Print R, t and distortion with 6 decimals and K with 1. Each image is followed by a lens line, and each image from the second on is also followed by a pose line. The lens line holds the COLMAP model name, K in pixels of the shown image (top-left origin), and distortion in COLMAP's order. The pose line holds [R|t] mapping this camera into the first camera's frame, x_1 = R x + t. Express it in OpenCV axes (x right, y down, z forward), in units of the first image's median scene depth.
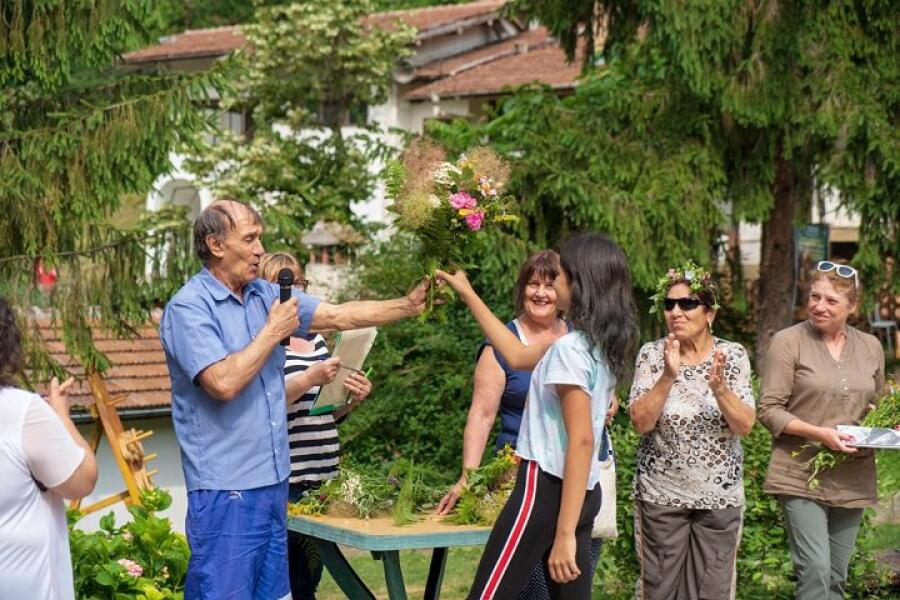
lens RADIAL K [[921.1, 0, 450.0], [0, 921.1, 300.0], [0, 0, 1]] dist [-0.000969, 0.003790]
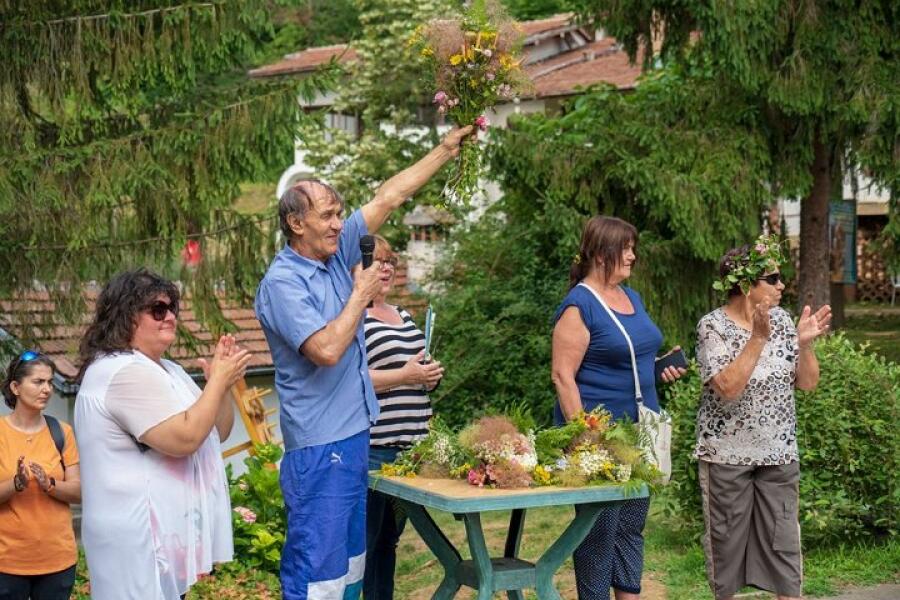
lens RADIAL K [[1172.7, 0, 450.0], [0, 1172.7, 300.0], [0, 0, 1]] dist [0.007880, 0.014036]
pose [[0.998737, -0.013126, -0.048497, -0.029727], [0.013734, 0.999831, 0.012221, 0.017376], [0.048329, -0.012872, 0.998749, -0.480353]]
